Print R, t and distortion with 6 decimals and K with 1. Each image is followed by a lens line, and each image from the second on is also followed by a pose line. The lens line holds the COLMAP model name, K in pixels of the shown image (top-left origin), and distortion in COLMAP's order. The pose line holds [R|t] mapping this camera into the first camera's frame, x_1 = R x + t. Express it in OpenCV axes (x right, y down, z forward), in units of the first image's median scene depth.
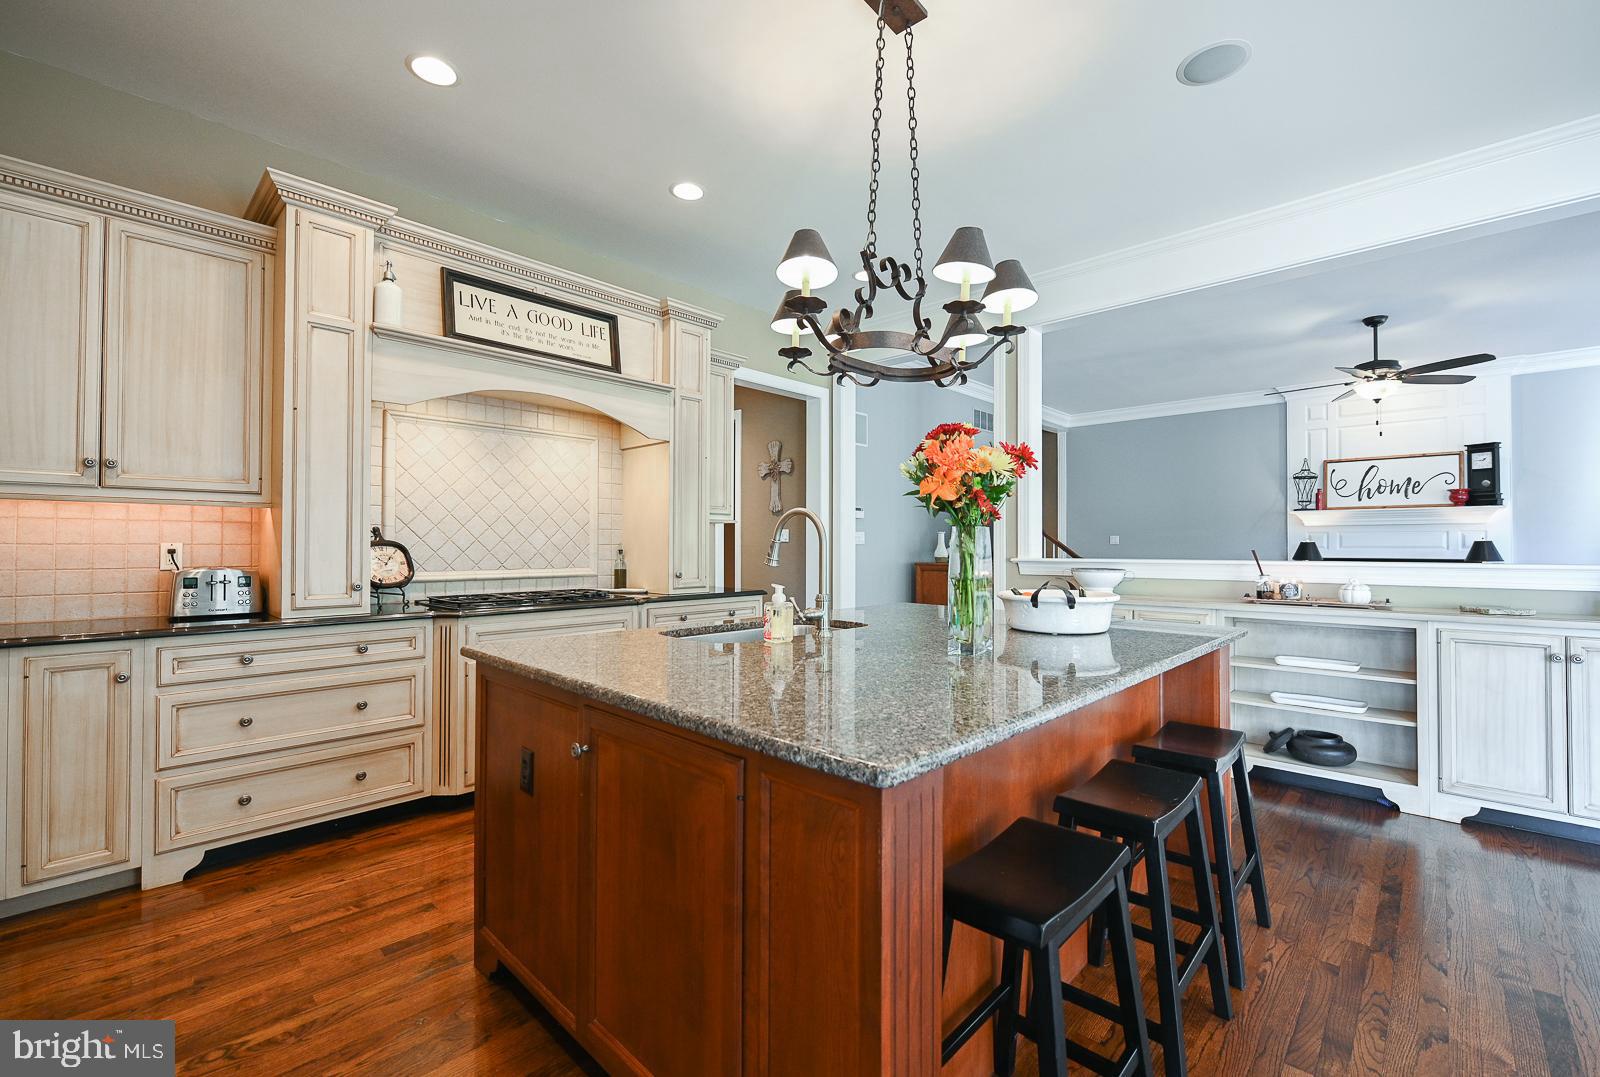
lens RADIAL K [[666.1, 0, 806.3], [0, 666.1, 538.9], [0, 0, 1]] dist [-0.004242, -0.000326]
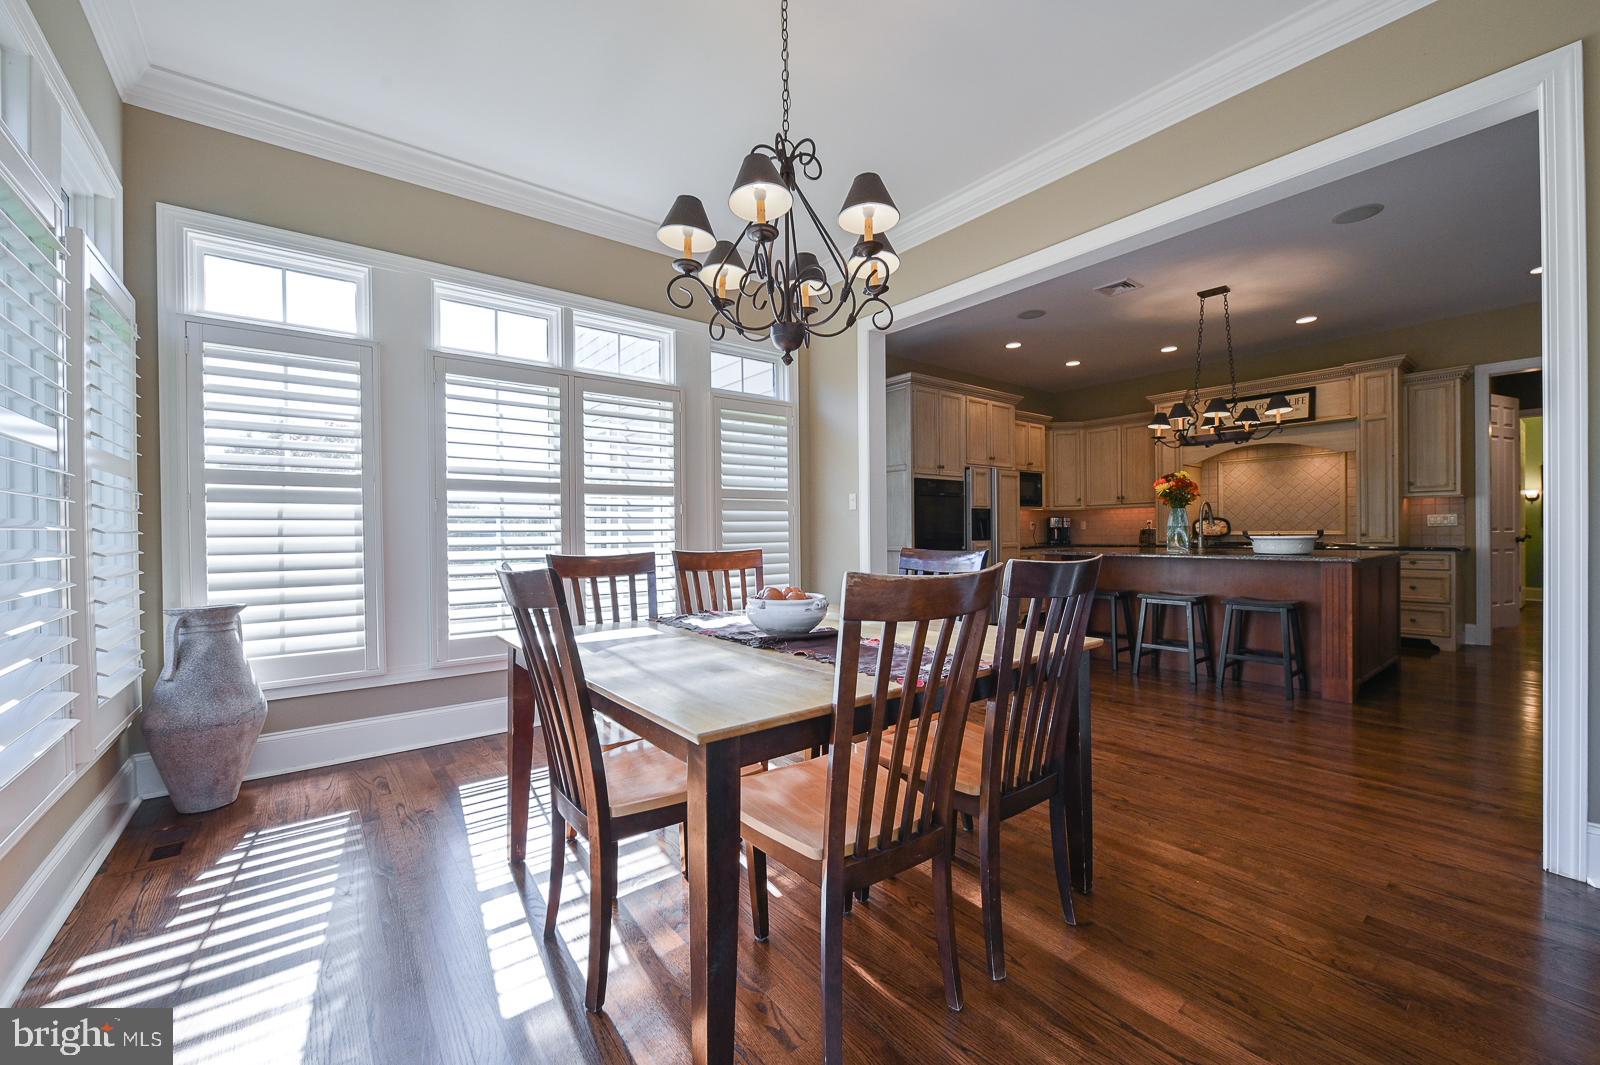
lens RADIAL K [[634.9, 0, 798.7], [0, 634.9, 534.8], [0, 0, 1]] dist [-0.001022, -0.000027]
pose [[-0.151972, 0.001126, -0.988384, 1.898686], [0.019089, 0.999816, -0.001796, 0.041723], [0.988200, -0.019140, -0.151966, -0.125372]]
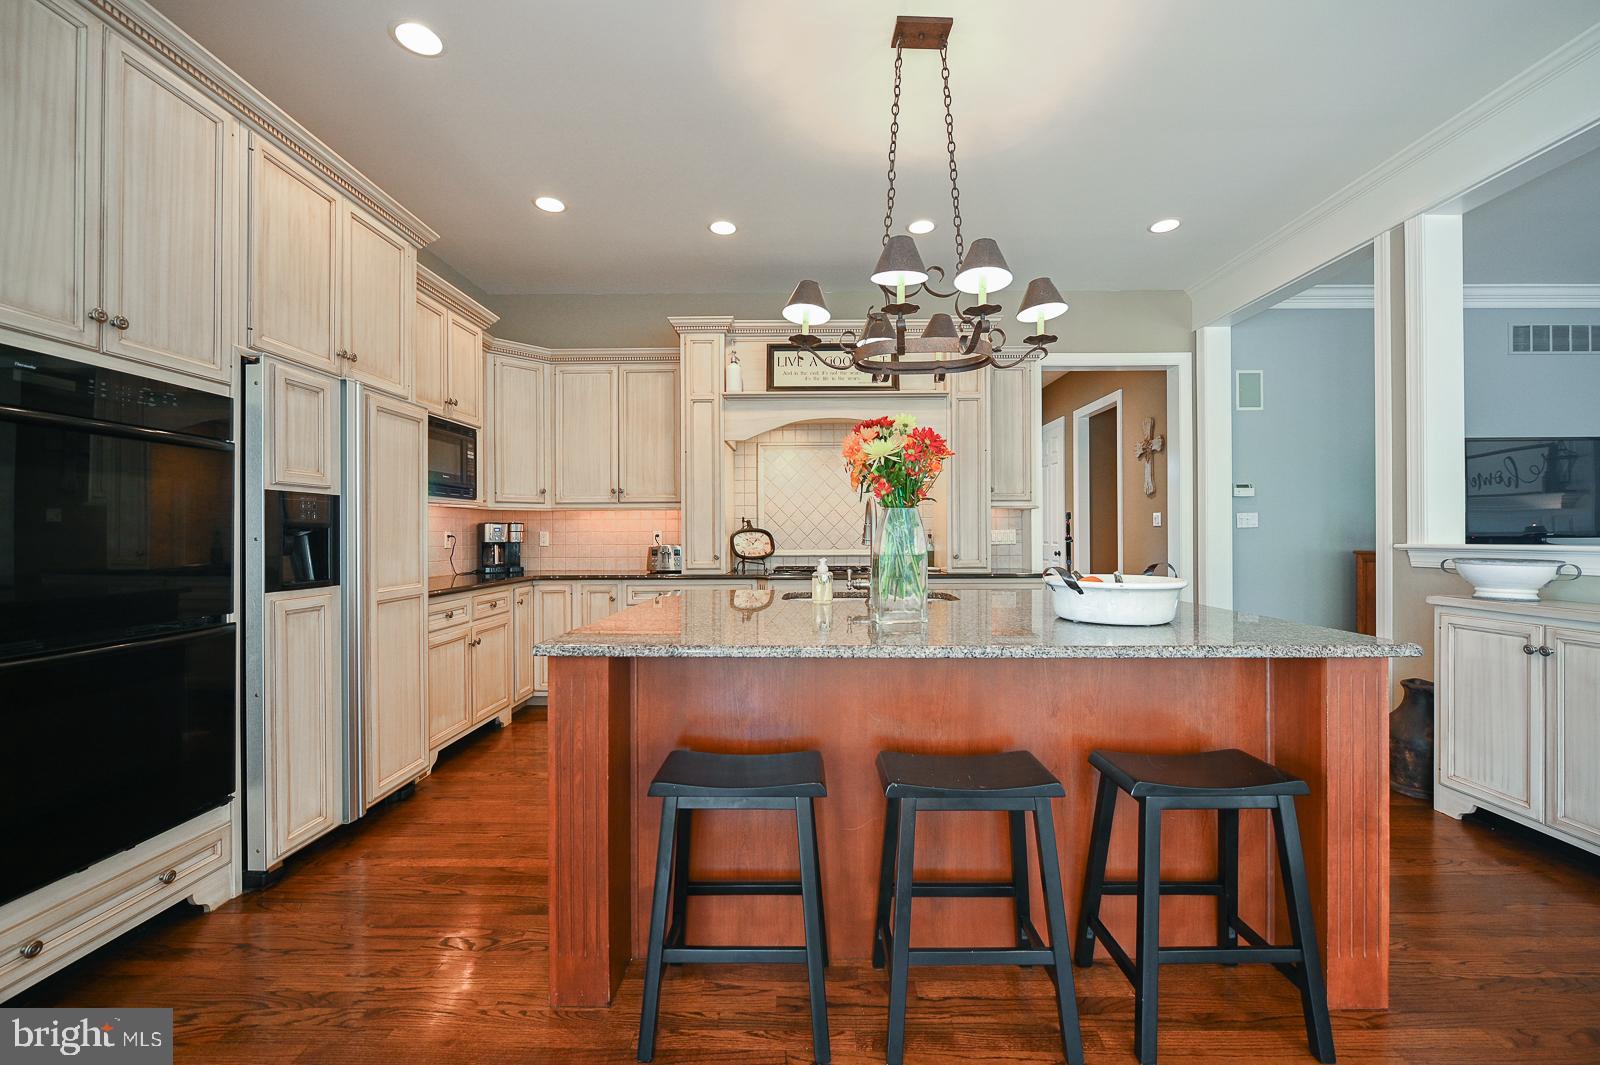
lens RADIAL K [[634.9, 0, 806.2], [0, 634.9, 534.3], [0, 0, 1]] dist [-0.001022, -0.000027]
pose [[0.680866, -0.004283, -0.732396, 0.542107], [0.012707, 0.999901, 0.005966, 0.008636], [0.732298, -0.013369, 0.680853, 0.092561]]
